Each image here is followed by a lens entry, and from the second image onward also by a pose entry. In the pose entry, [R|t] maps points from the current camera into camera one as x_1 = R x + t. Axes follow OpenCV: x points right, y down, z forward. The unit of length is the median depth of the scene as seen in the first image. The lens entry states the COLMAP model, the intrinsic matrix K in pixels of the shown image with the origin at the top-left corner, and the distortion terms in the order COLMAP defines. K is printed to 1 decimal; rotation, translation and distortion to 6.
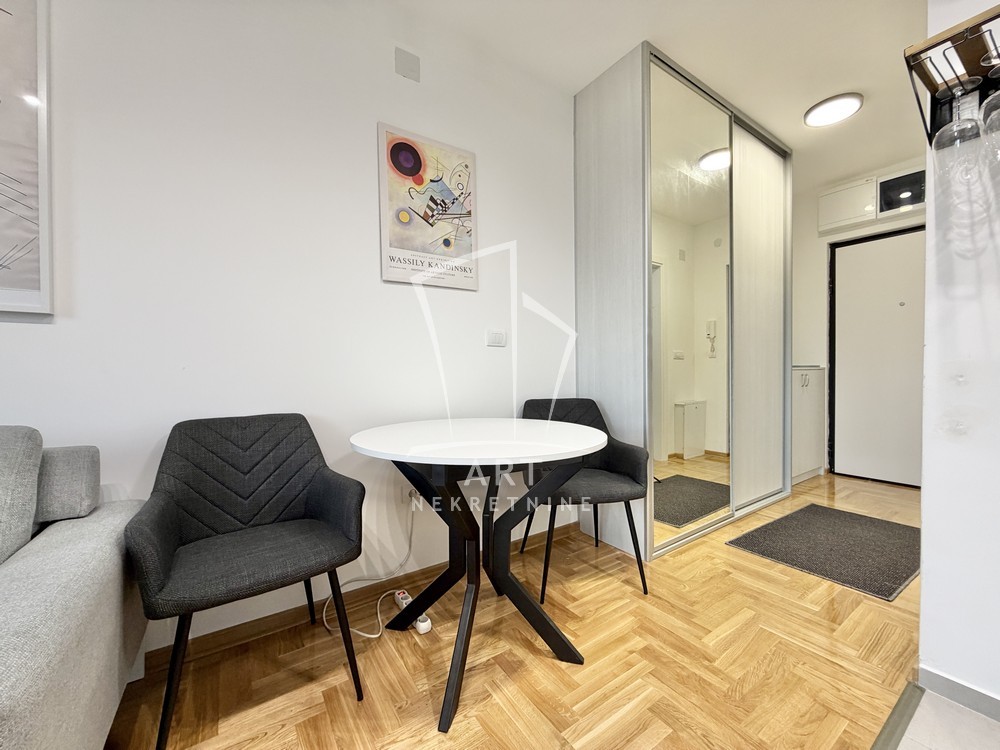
lens RADIAL K [[397.5, 0, 496.1], [0, 397.5, 376.5], [0, 0, 1]] dist [-0.000645, 0.000116]
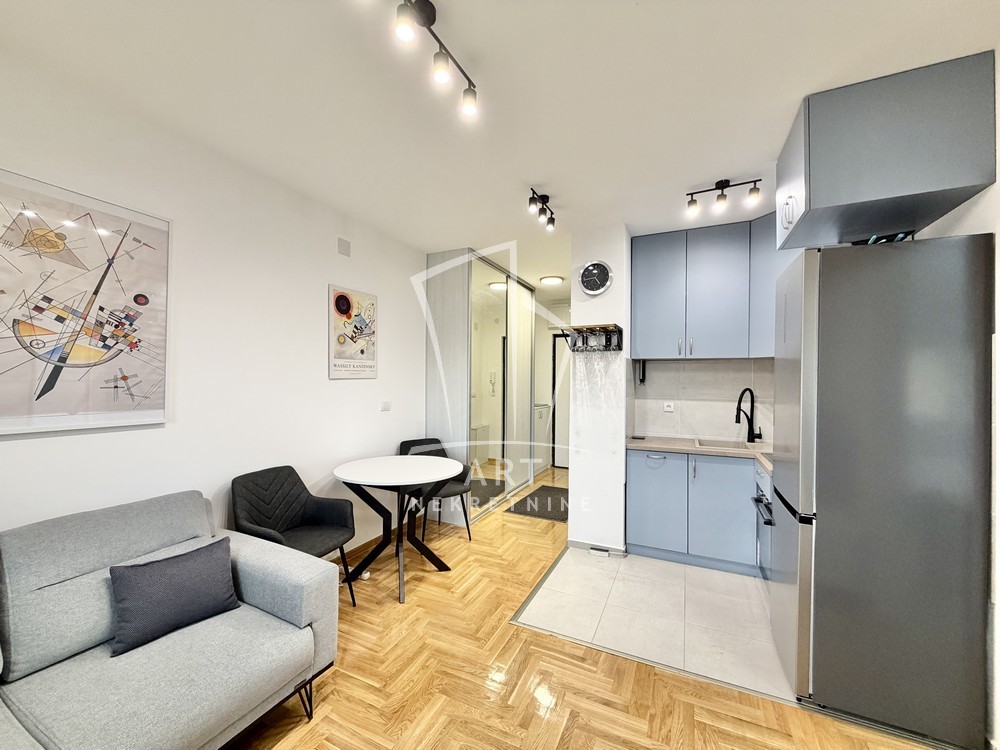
lens RADIAL K [[397.5, 0, 495.7], [0, 397.5, 375.8], [0, 0, 1]] dist [-0.000645, 0.000116]
pose [[0.863846, 0.020226, 0.503349, -0.490967], [-0.008569, 0.999639, -0.025461, -0.206078], [-0.503682, 0.017682, 0.863708, -0.731218]]
